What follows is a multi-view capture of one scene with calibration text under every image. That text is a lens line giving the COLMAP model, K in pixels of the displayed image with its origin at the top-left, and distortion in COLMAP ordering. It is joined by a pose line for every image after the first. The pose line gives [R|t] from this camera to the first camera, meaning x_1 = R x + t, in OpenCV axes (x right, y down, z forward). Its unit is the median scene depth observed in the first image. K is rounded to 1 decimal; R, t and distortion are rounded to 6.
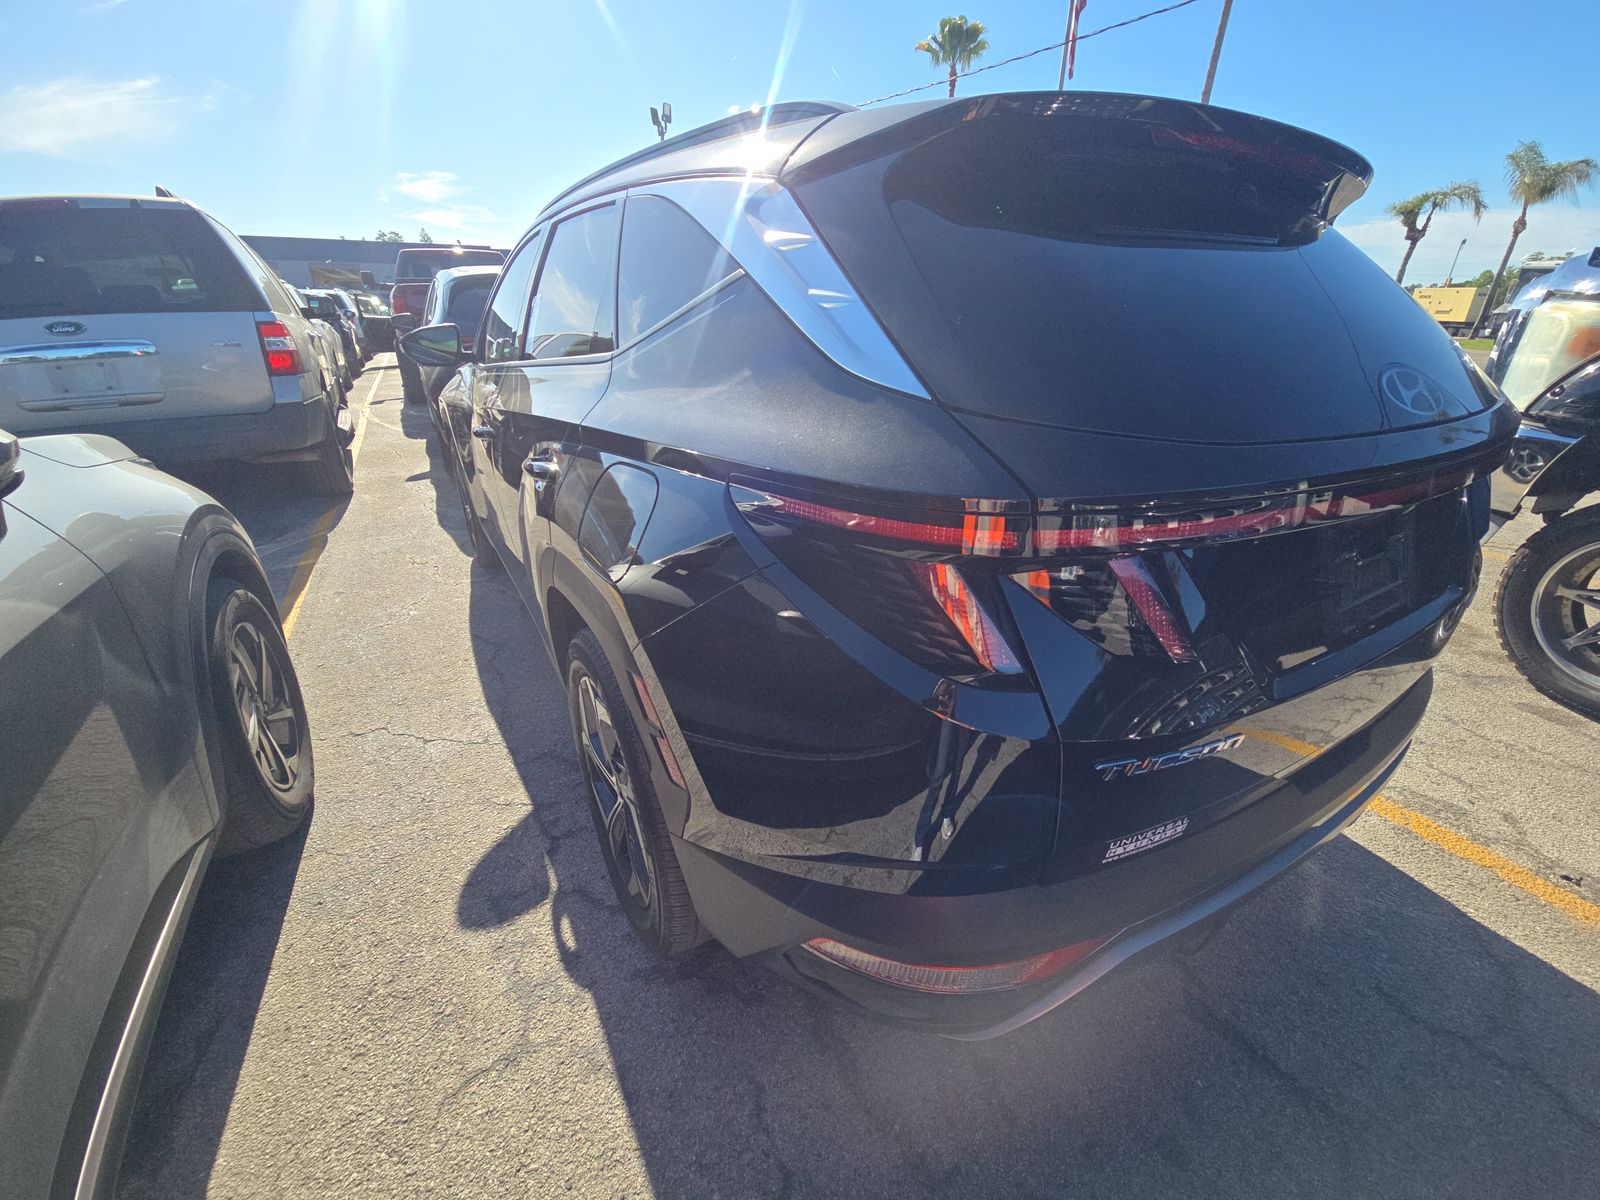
lens RADIAL K [[659.0, 0, 800.0], [0, 659.0, 600.0], [0, 0, 1]] dist [0.002496, 0.000055]
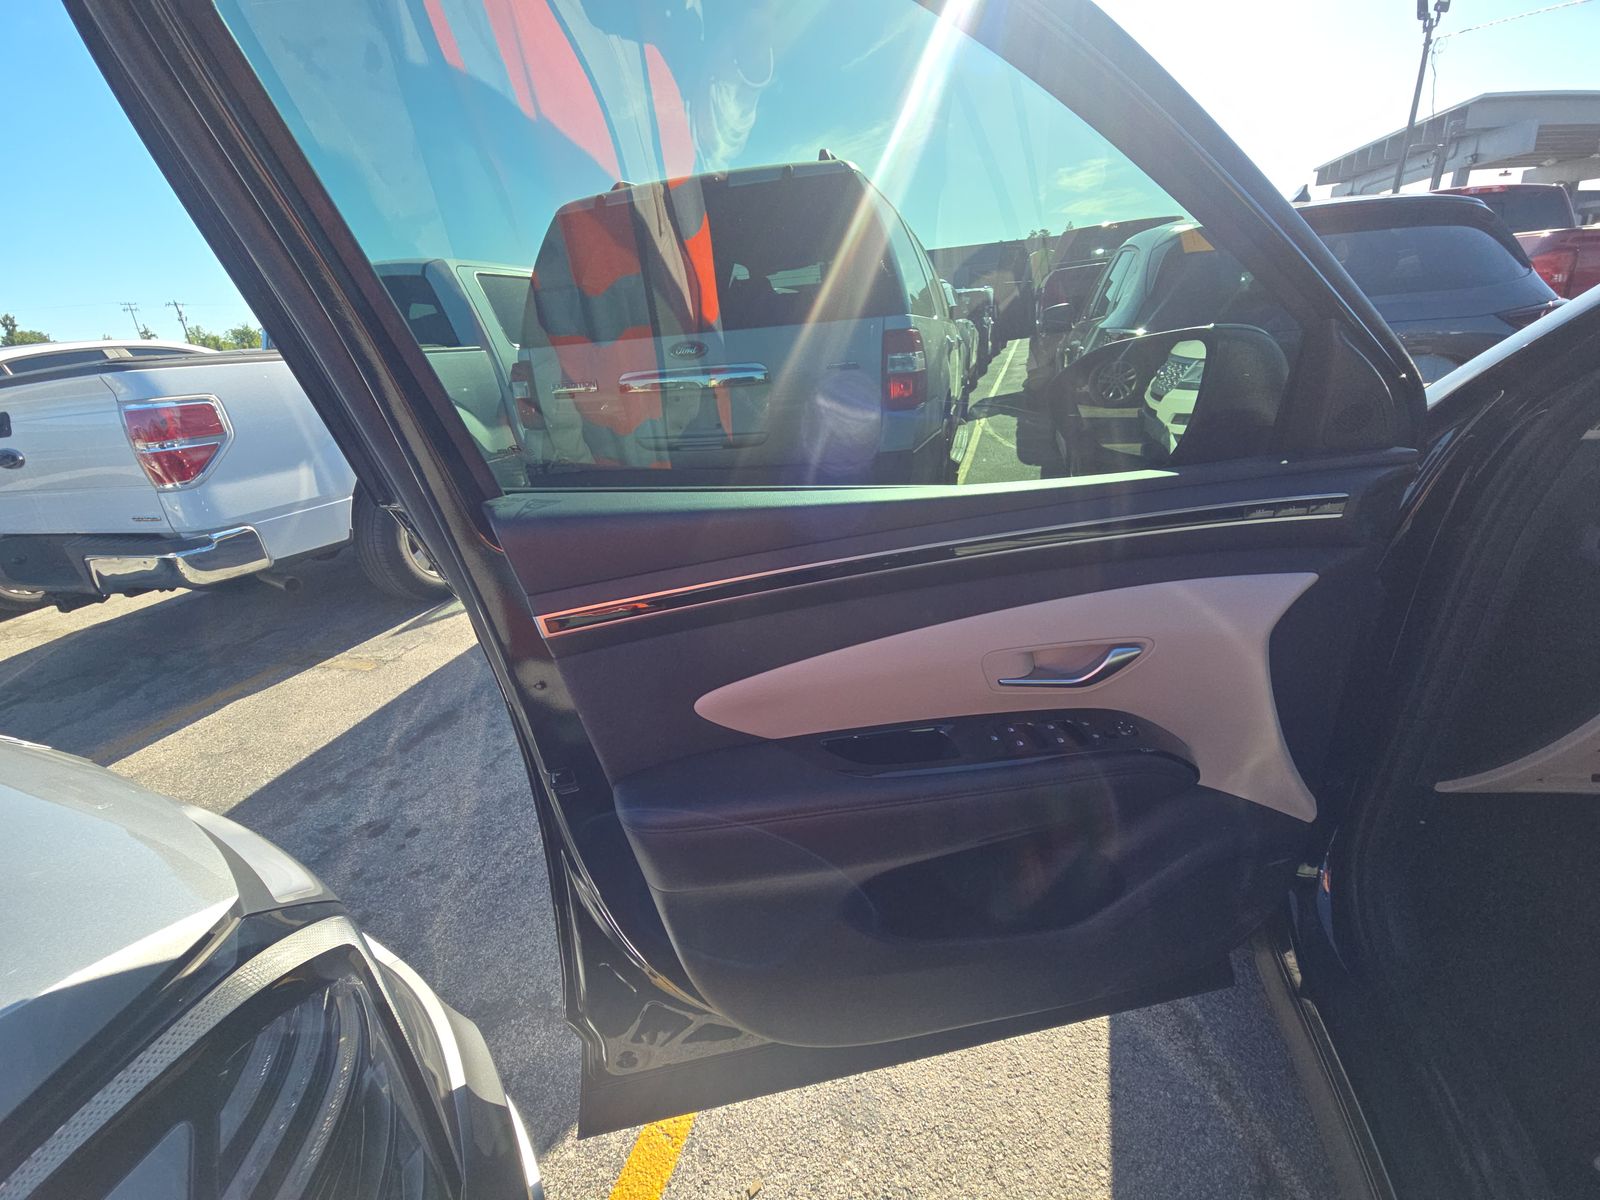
lens RADIAL K [[659.0, 0, 800.0], [0, 659.0, 600.0], [0, 0, 1]] dist [0.002496, 0.000055]
pose [[0.684484, 0.239350, -0.688616, -0.171574], [-0.226112, 0.967688, 0.111595, -0.102792], [0.693076, 0.079320, 0.716487, 0.233093]]
